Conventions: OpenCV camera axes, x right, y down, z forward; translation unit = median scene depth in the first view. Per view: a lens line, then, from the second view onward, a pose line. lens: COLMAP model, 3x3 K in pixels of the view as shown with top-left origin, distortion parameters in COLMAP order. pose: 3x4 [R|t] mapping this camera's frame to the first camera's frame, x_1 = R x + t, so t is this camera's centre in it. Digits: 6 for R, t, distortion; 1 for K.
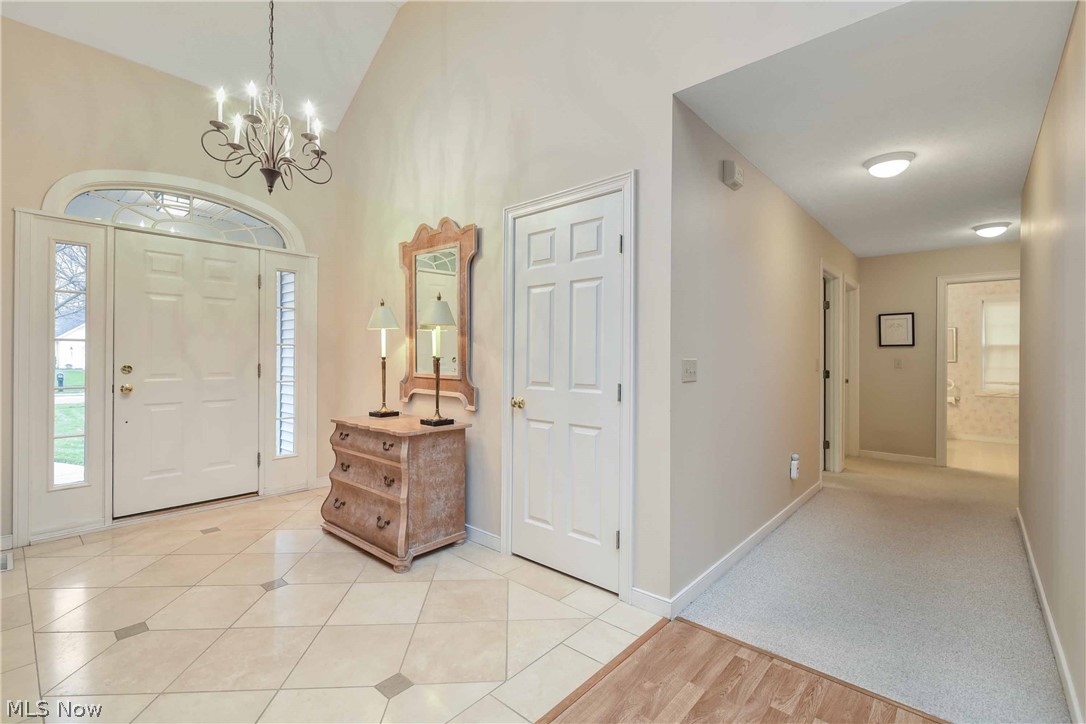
lens RADIAL K [[484.5, 0, 547.1], [0, 484.5, 357.6], [0, 0, 1]] dist [0.002842, 0.000232]
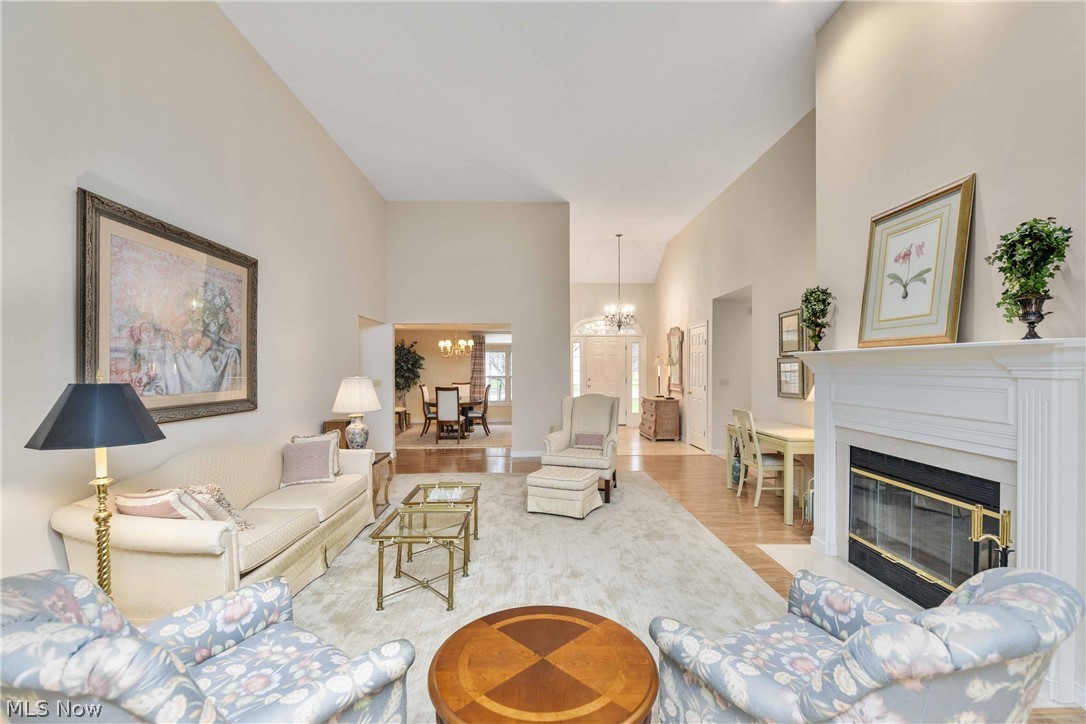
lens RADIAL K [[467.6, 0, 543.0], [0, 467.6, 362.0], [0, 0, 1]] dist [0.000439, -0.000336]
pose [[0.685146, -0.014430, -0.728263, 1.281846], [0.002970, 0.999851, -0.017017, -0.041668], [0.728399, 0.009497, 0.685087, -1.463075]]
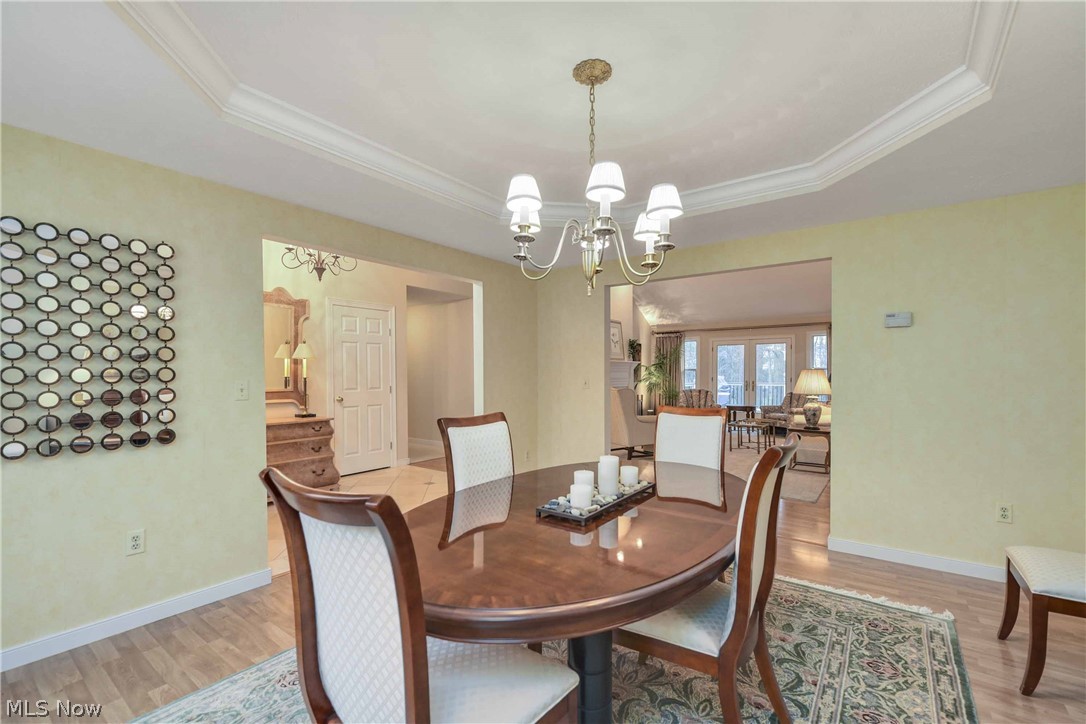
lens RADIAL K [[471.4, 0, 542.7], [0, 471.4, 384.5], [0, 0, 1]] dist [0.000197, -0.000067]
pose [[-0.083673, -0.031047, 0.996009, -1.895470], [0.002502, 0.999505, 0.031366, -0.024491], [-0.996490, 0.005116, -0.083554, 0.305500]]
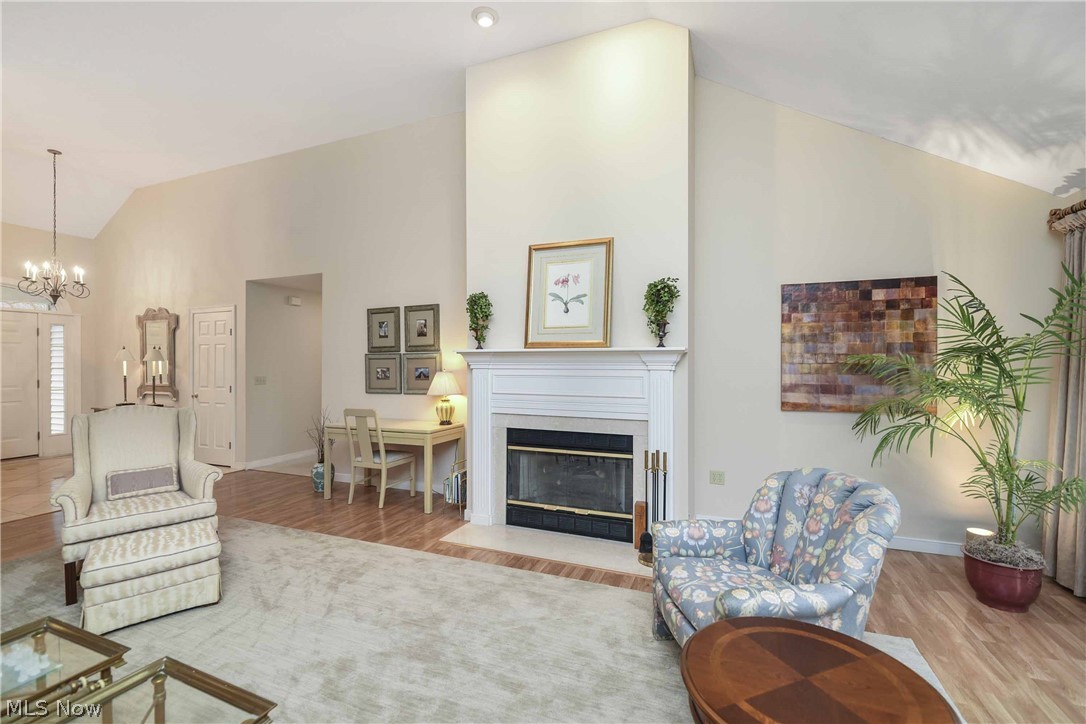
lens RADIAL K [[467.6, 0, 543.0], [0, 467.6, 362.0], [0, 0, 1]] dist [0.000439, -0.000336]
pose [[0.942657, -0.008770, 0.333648, 0.684342], [0.008304, 0.999962, 0.002822, -0.052196], [-0.333660, 0.000110, 0.942693, -1.471924]]
